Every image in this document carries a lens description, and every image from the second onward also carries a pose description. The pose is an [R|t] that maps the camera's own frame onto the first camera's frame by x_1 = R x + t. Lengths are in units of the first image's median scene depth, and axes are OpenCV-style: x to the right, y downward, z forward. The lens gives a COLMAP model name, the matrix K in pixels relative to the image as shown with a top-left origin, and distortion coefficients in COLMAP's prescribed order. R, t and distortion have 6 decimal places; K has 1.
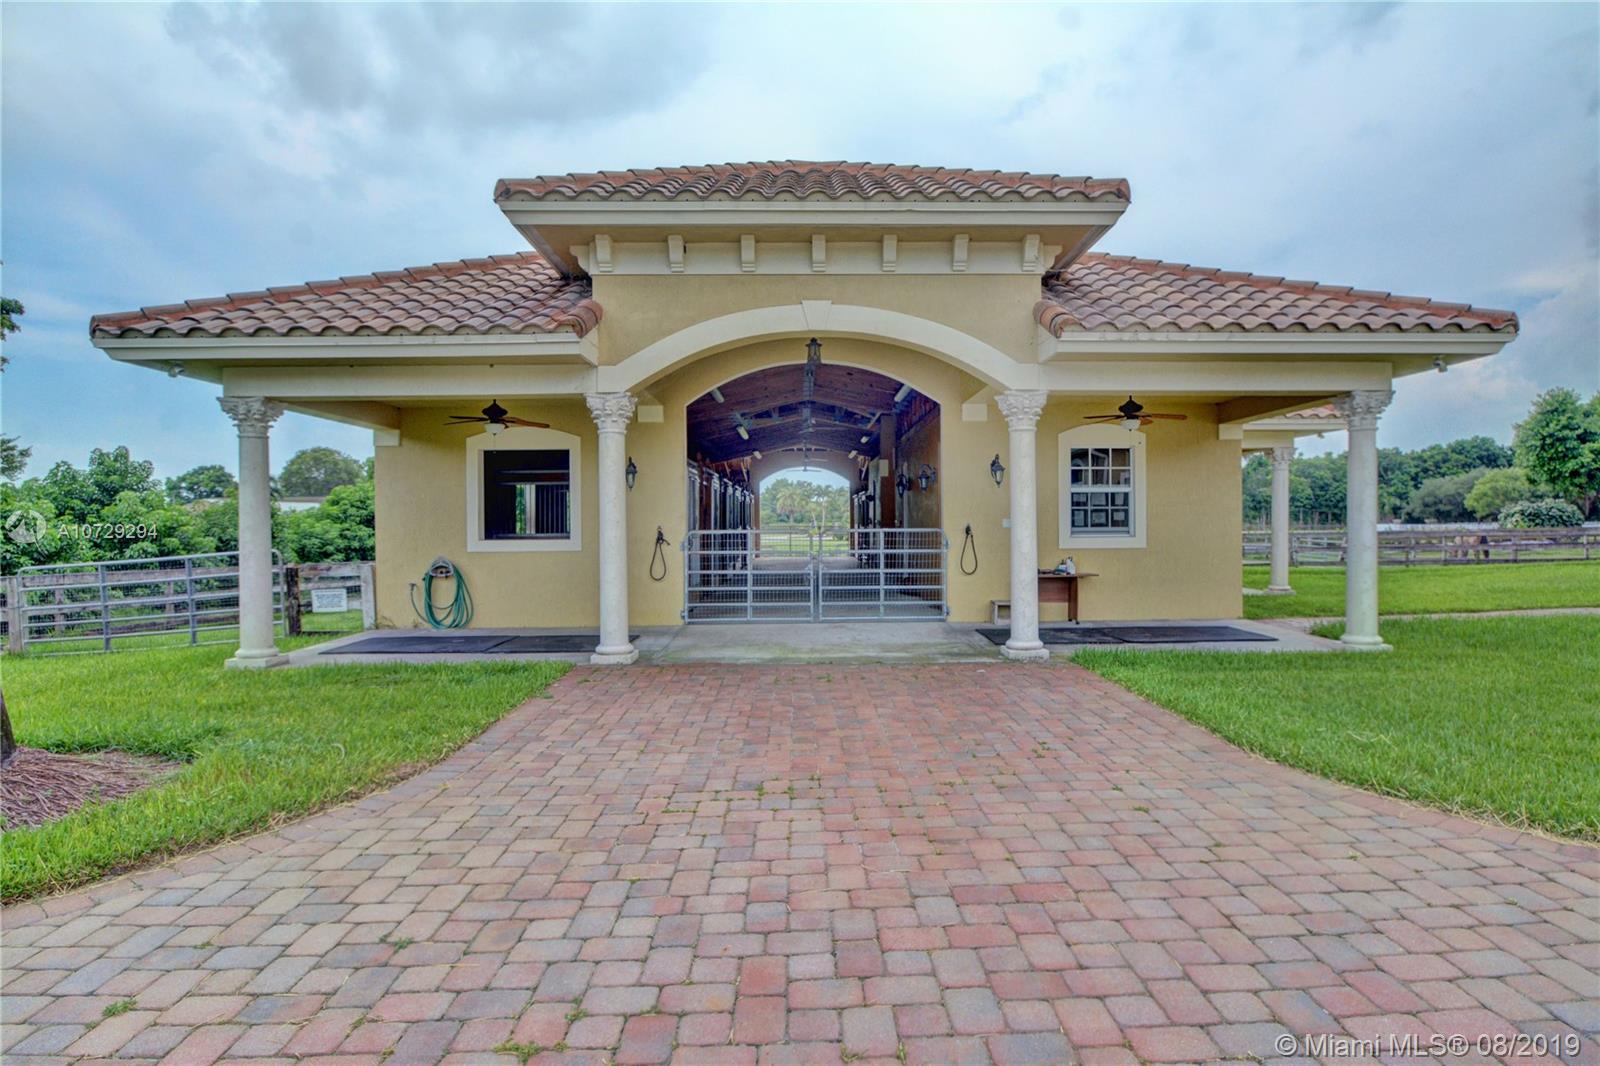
lens RADIAL K [[866.8, 0, 812.7], [0, 866.8, 532.9], [0, 0, 1]] dist [-0.020741, -0.002060]
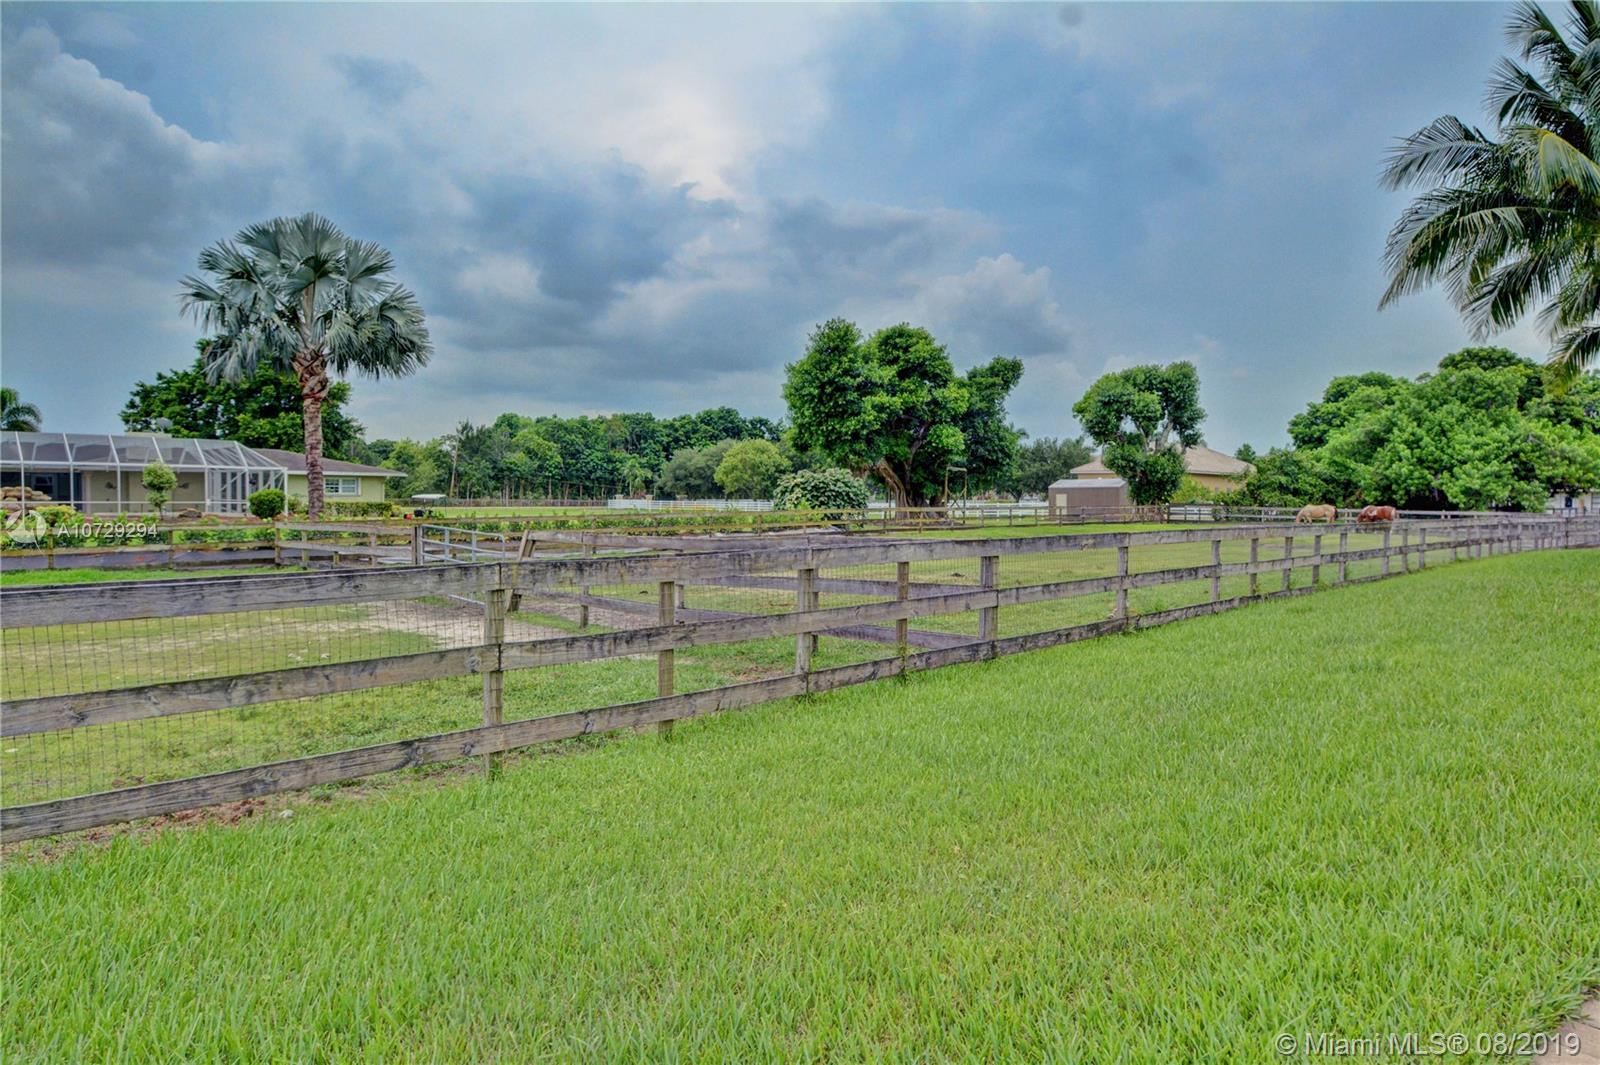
lens RADIAL K [[997.5, 0, 806.8], [0, 997.5, 520.5], [0, 0, 1]] dist [-0.003635, -0.000016]
pose [[0.728337, -0.002311, 0.685215, 0.118846], [-0.007830, 0.999901, 0.011695, -0.002553], [-0.685175, -0.013883, 0.728247, 0.174872]]
